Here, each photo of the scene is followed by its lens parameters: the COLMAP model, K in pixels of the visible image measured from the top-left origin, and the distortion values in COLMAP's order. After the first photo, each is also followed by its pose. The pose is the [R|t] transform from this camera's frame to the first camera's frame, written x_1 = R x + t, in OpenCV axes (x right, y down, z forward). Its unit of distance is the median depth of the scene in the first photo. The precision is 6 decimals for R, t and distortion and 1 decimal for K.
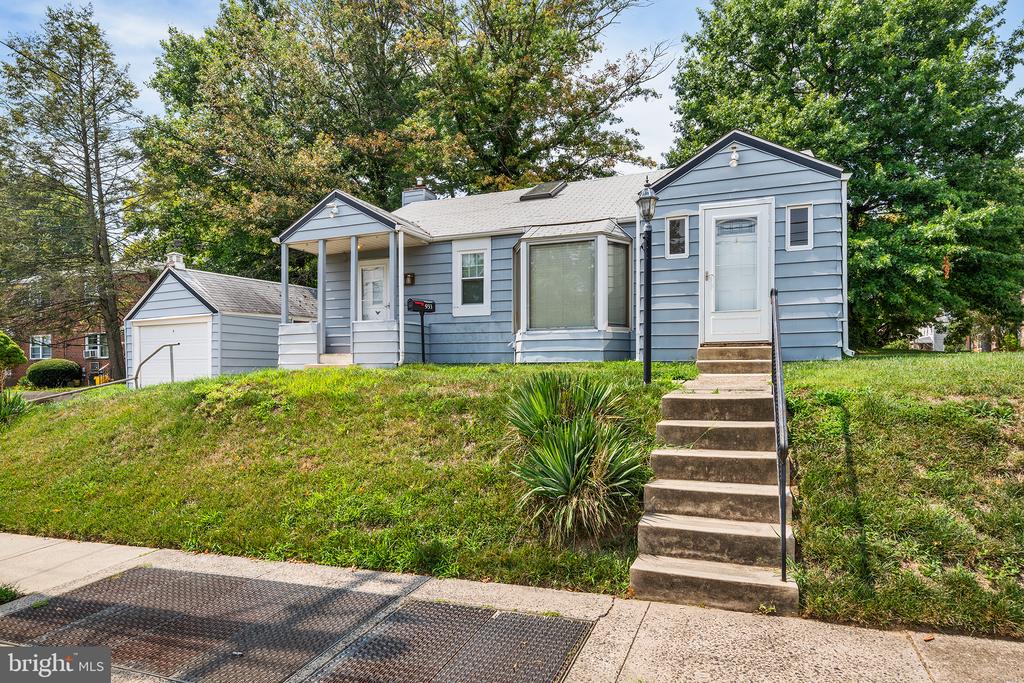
lens RADIAL K [[610.4, 0, 509.2], [0, 610.4, 377.2], [0, 0, 1]] dist [0.002011, 0.001017]
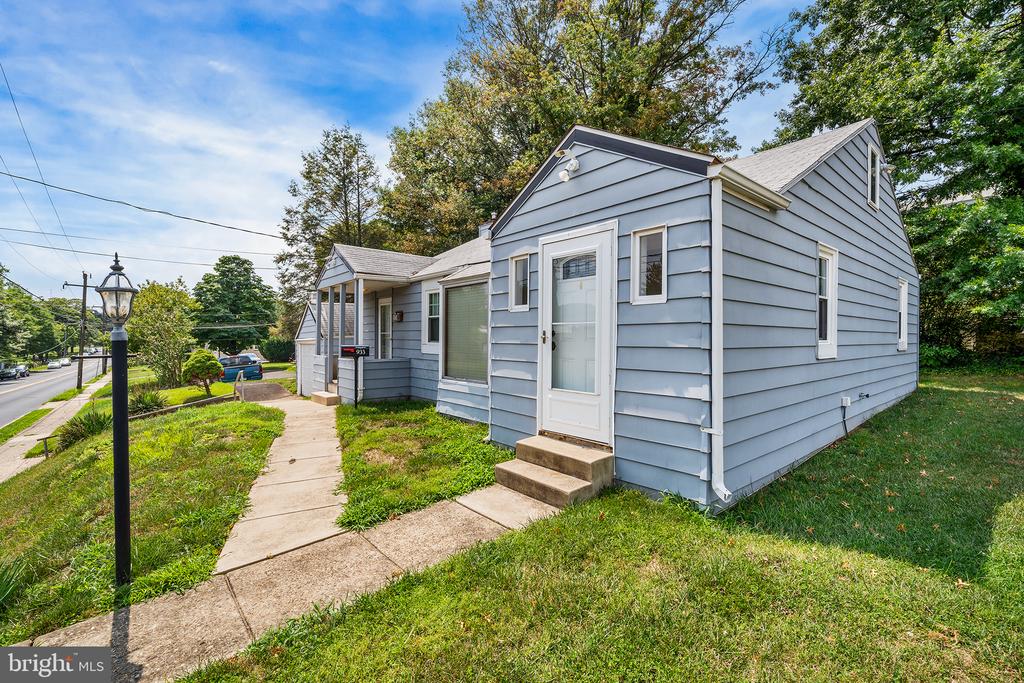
lens RADIAL K [[446.4, 0, 512.0], [0, 446.4, 341.5], [0, 0, 1]] dist [-0.003662, -0.000436]
pose [[0.885899, 0.009977, -0.463771, 0.530003], [-0.010269, 0.999945, 0.001896, -0.160993], [0.463764, 0.003083, 0.885953, 0.516347]]
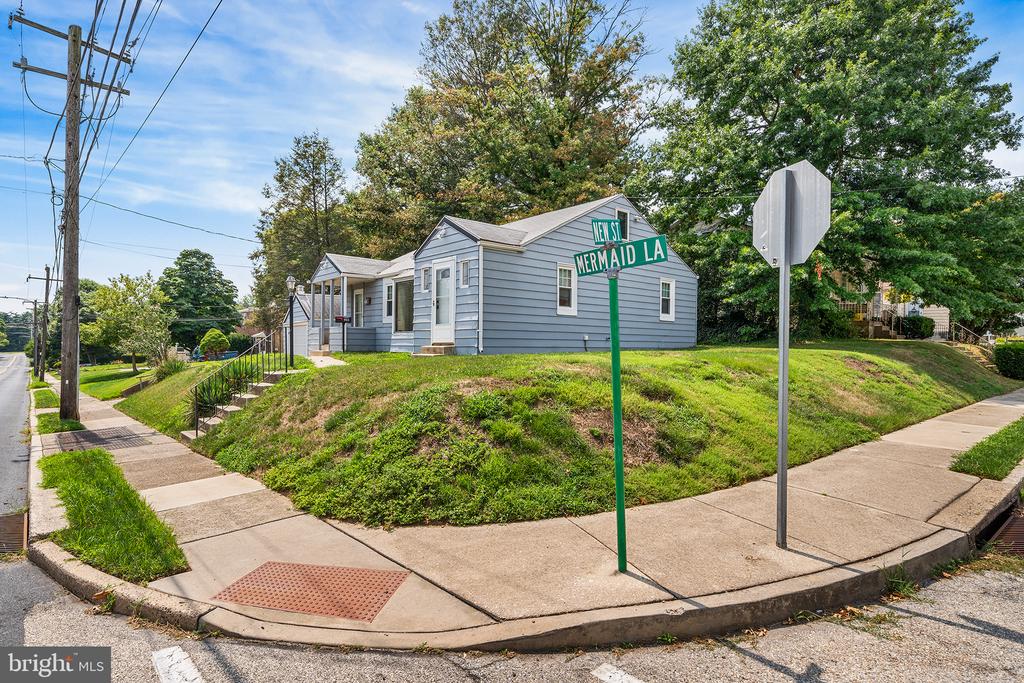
lens RADIAL K [[554.8, 0, 508.7], [0, 554.8, 350.1], [0, 0, 1]] dist [0.000833, 0.000144]
pose [[0.893079, 0.012866, -0.449716, 1.190216], [-0.015169, 0.999884, -0.001517, -0.037667], [0.449644, 0.008176, 0.893170, -0.267765]]
